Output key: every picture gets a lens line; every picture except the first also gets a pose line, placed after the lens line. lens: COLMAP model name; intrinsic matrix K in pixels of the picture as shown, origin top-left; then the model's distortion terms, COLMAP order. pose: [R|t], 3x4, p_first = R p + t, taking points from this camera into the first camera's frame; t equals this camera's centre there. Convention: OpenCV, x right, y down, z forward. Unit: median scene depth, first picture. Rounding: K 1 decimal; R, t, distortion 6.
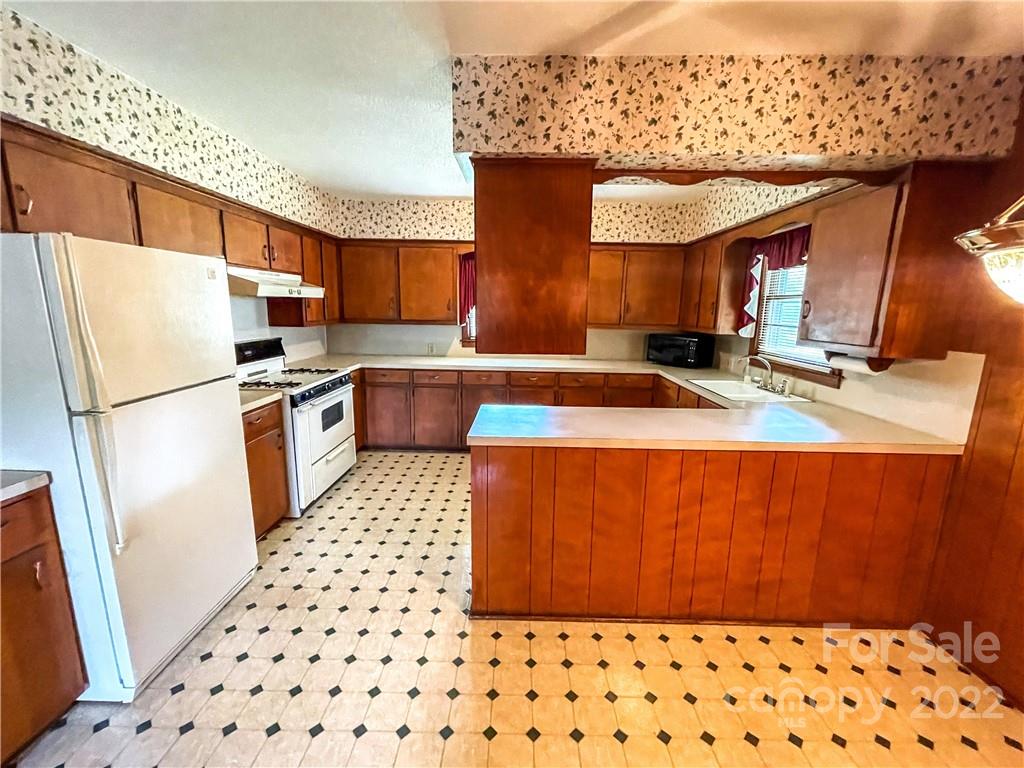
lens RADIAL K [[426.7, 0, 513.4], [0, 426.7, 385.1], [0, 0, 1]] dist [-0.000607, 0.000360]
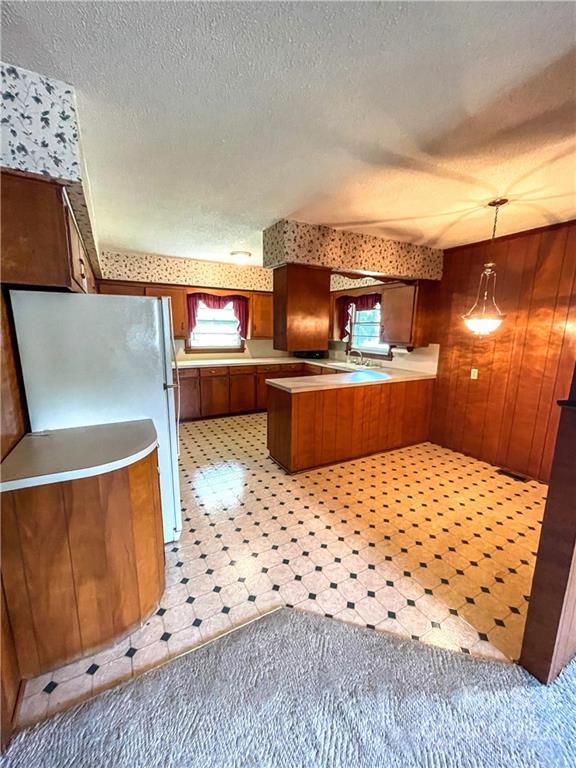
lens RADIAL K [[311.3, 0, 287.9], [0, 311.3, 386.4], [0, 0, 1]] dist [-0.001005, -0.000180]
pose [[0.866453, -0.097247, 0.489695, -0.872277], [0.089889, 0.995204, 0.038587, 0.041791], [-0.491099, 0.010585, 0.871039, -0.371873]]
